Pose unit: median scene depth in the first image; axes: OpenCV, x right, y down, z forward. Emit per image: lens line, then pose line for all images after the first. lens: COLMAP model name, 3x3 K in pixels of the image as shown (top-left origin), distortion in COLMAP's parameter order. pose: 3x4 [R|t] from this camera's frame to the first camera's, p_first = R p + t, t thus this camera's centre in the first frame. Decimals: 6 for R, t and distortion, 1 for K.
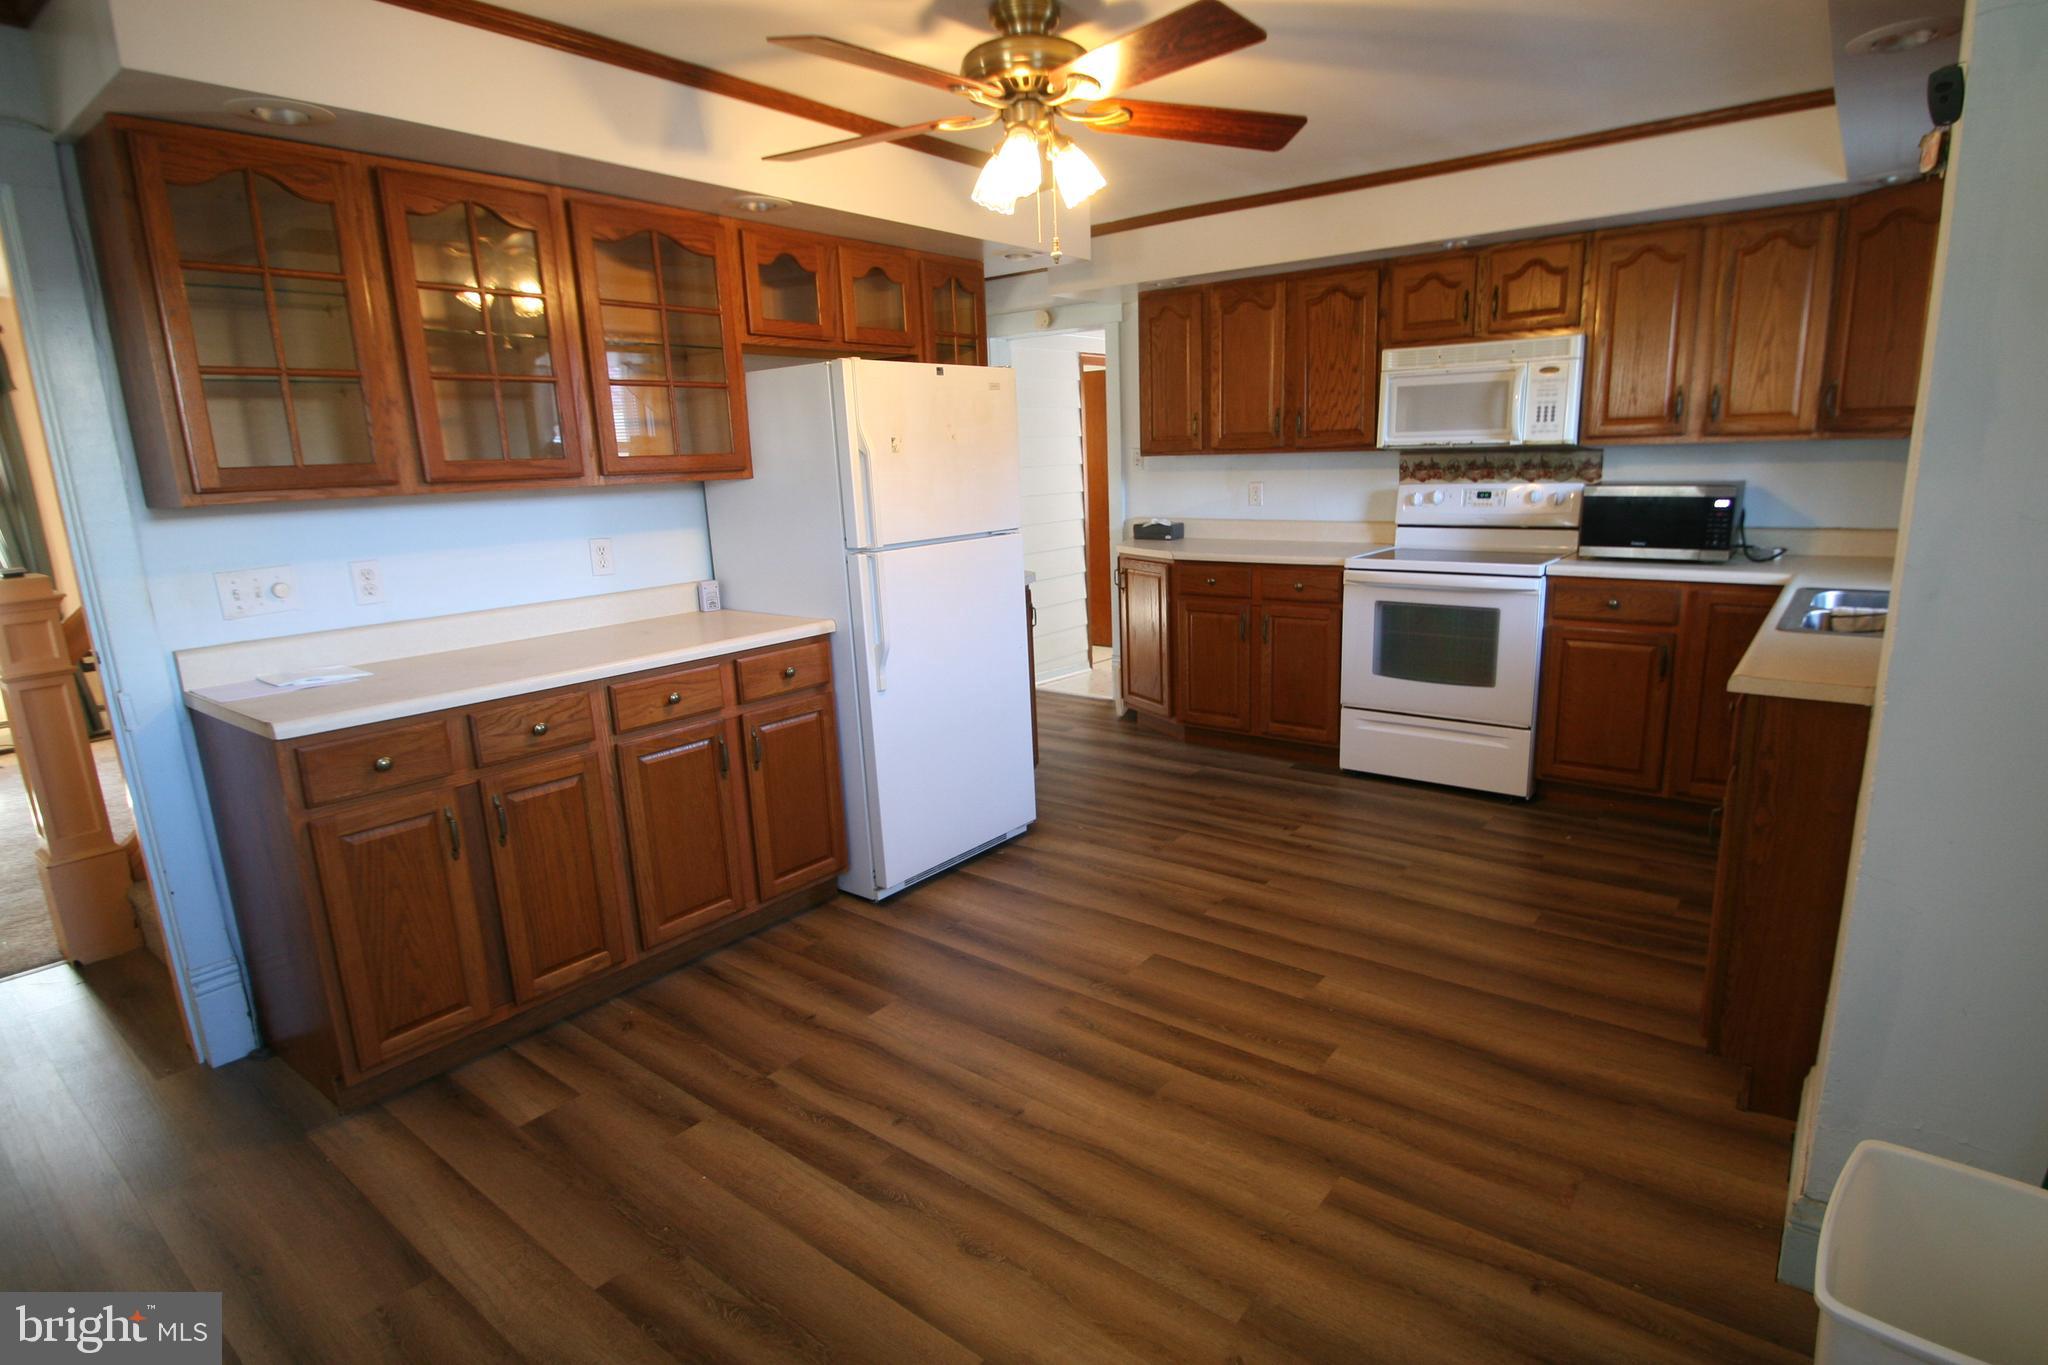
lens RADIAL K [[1048.2, 0, 1067.2], [0, 1048.2, 685.4], [0, 0, 1]] dist [-0.000511, -0.011926]
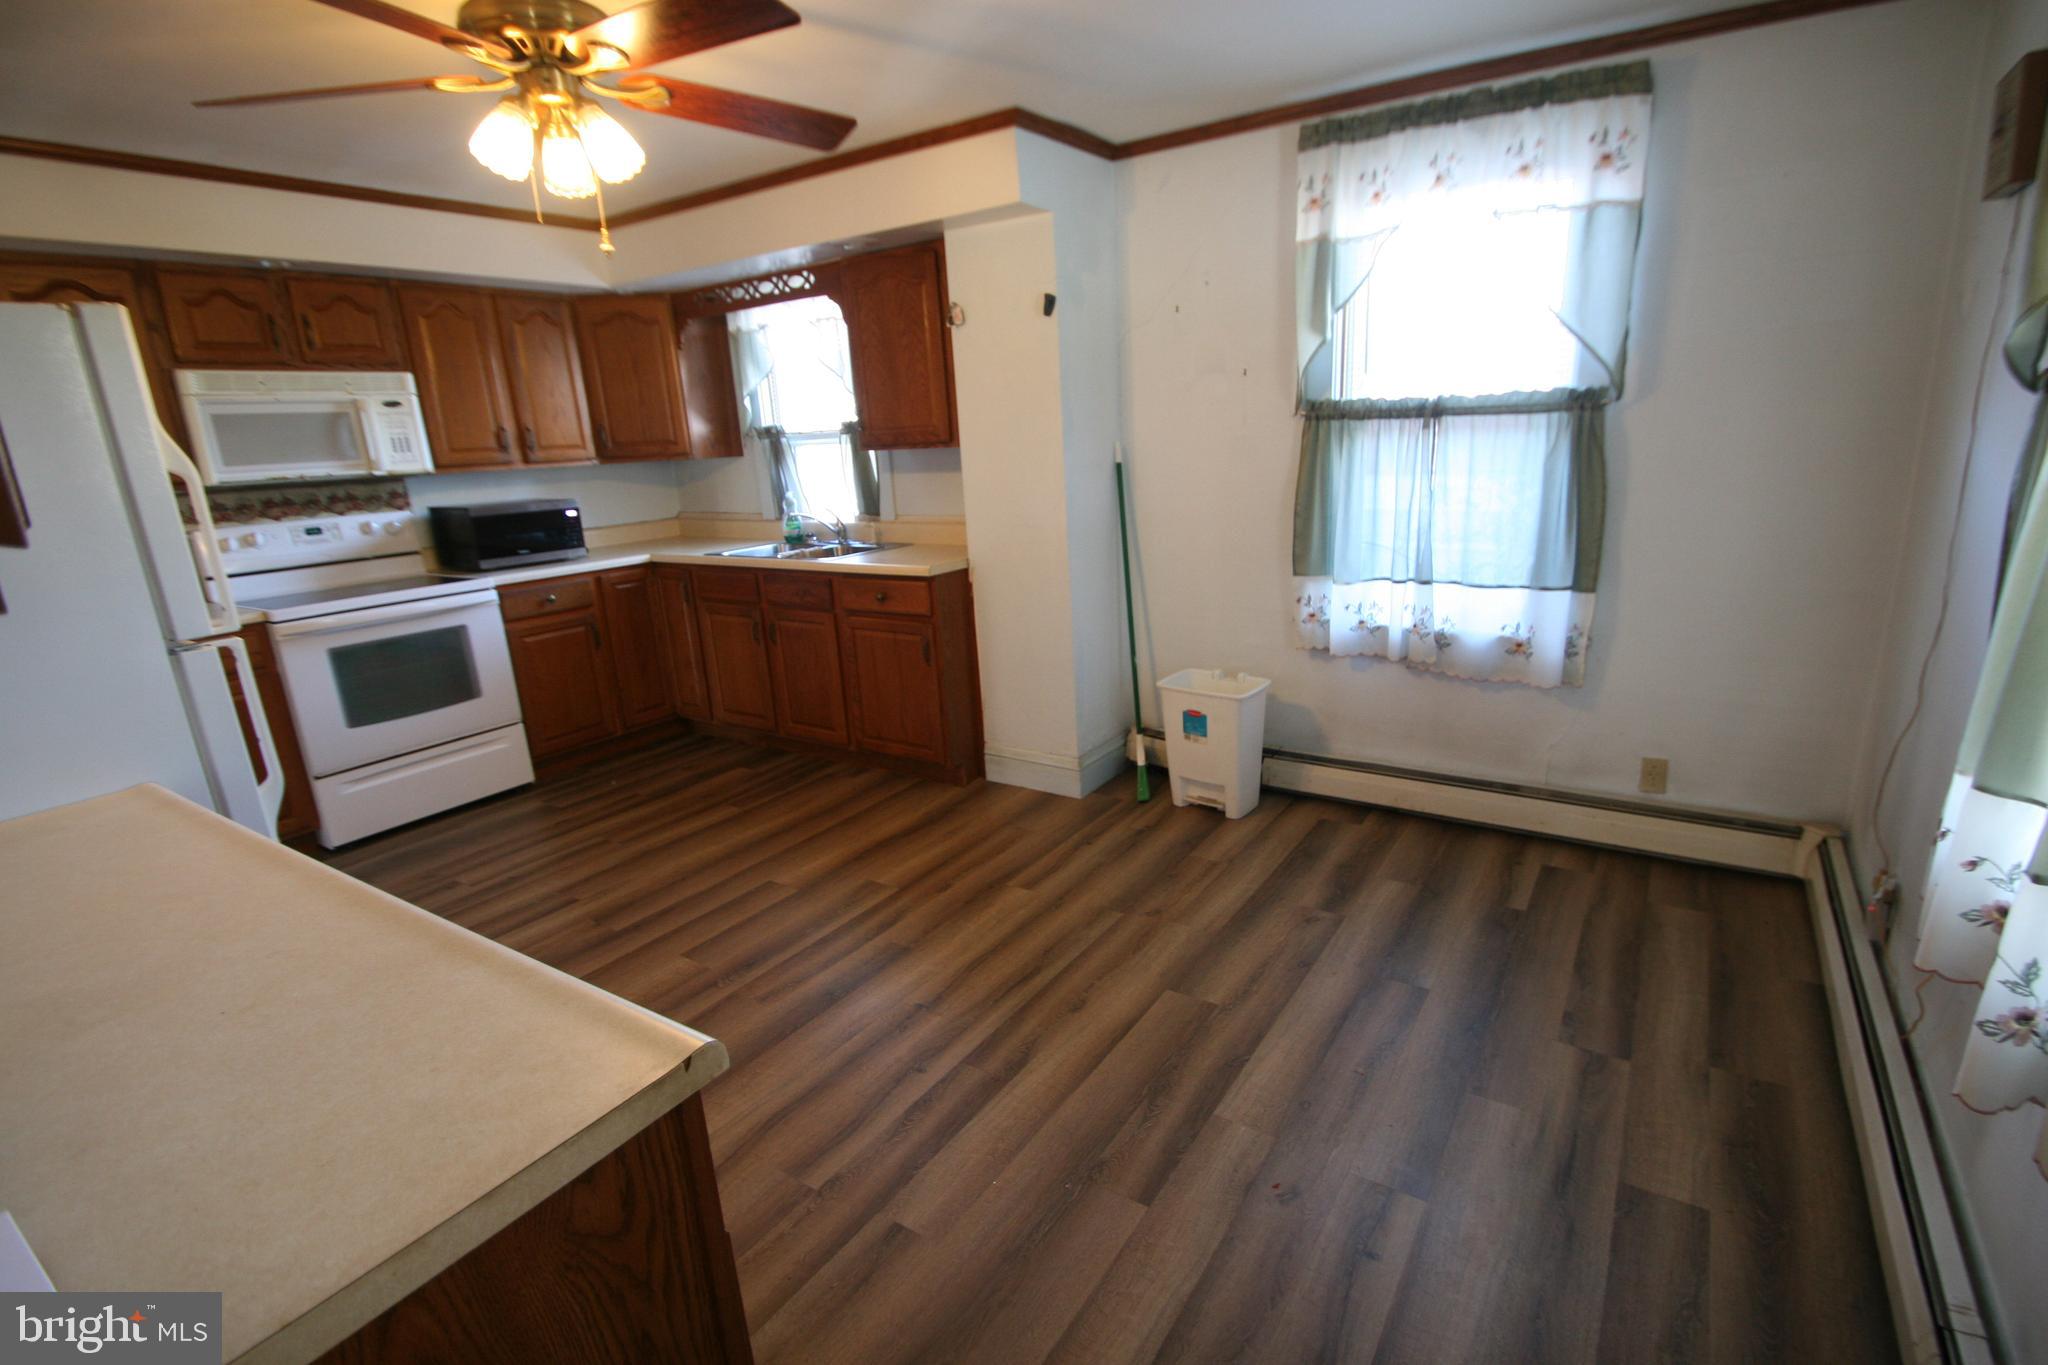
lens RADIAL K [[947.6, 0, 1058.8], [0, 947.6, 680.4], [0, 0, 1]] dist [0.030523, -0.029509]
pose [[-0.068457, -0.219264, 0.973261, -0.727305], [0.270398, 0.934957, 0.229654, -0.098155], [-0.960312, 0.278889, -0.004716, 0.538428]]
